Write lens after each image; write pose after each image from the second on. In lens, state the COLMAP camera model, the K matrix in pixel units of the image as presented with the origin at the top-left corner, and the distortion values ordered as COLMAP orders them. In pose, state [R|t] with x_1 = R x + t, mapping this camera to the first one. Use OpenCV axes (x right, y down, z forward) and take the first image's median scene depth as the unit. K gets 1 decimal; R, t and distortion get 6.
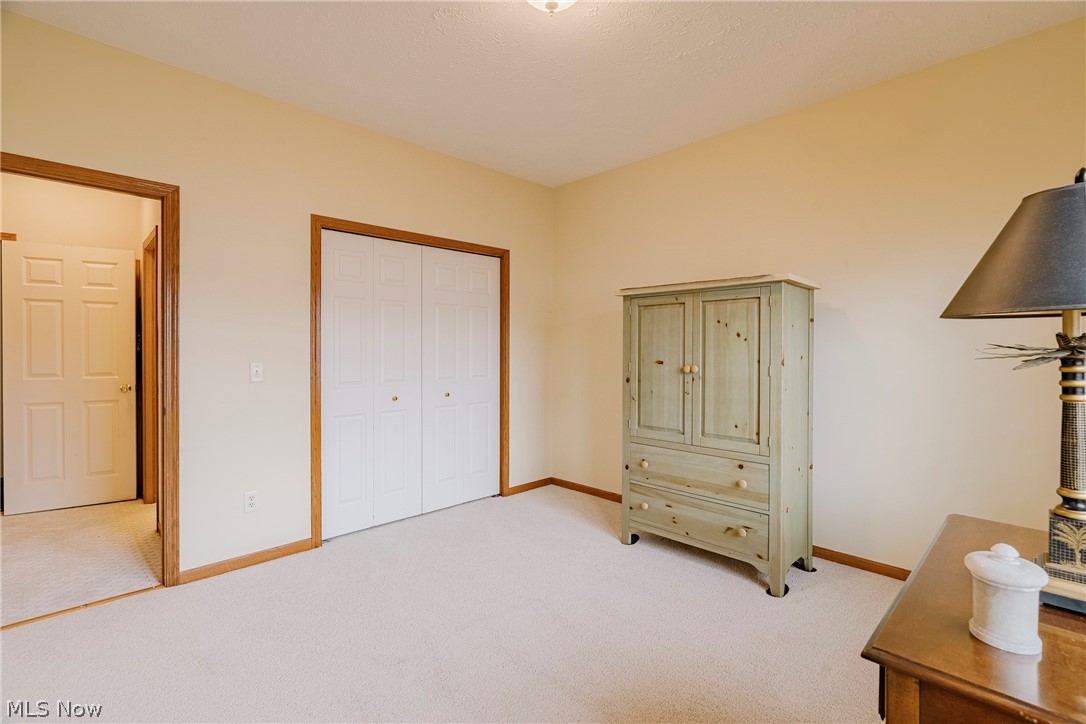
lens RADIAL K [[491.3, 0, 535.2], [0, 491.3, 345.0], [0, 0, 1]] dist [0.001036, -0.000034]
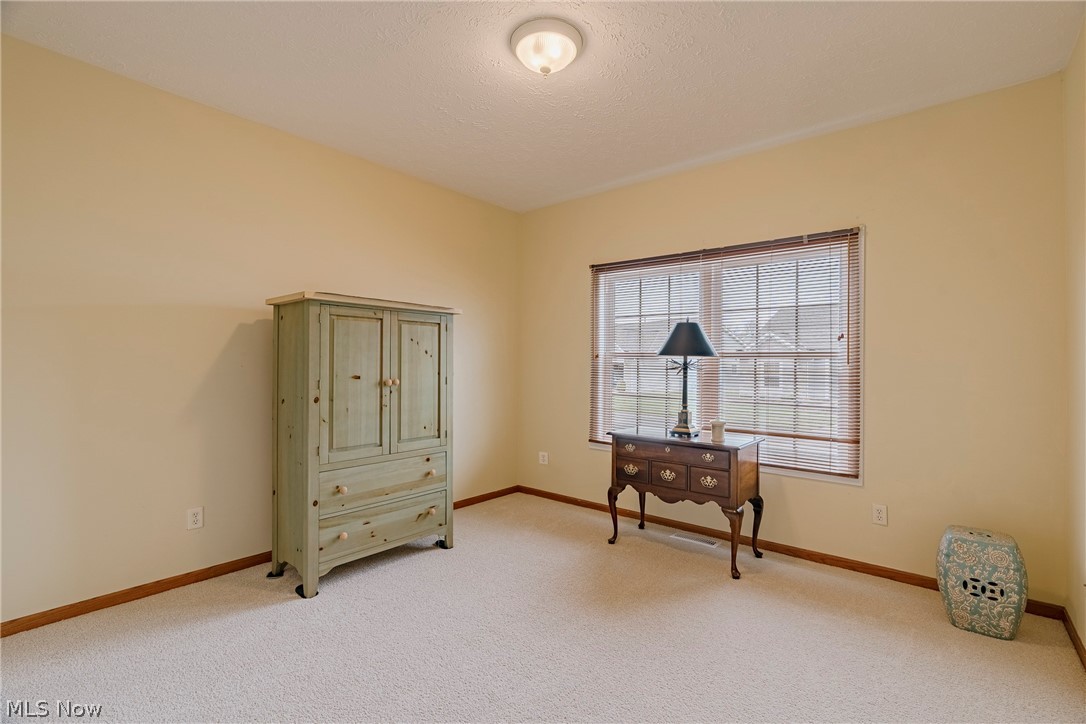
lens RADIAL K [[491.3, 0, 535.2], [0, 491.3, 345.0], [0, 0, 1]] dist [0.001036, -0.000034]
pose [[-0.090938, 0.032957, 0.995311, -0.774701], [-0.019817, 0.999194, -0.034896, -0.000889], [-0.995659, -0.022897, -0.090212, 0.788233]]
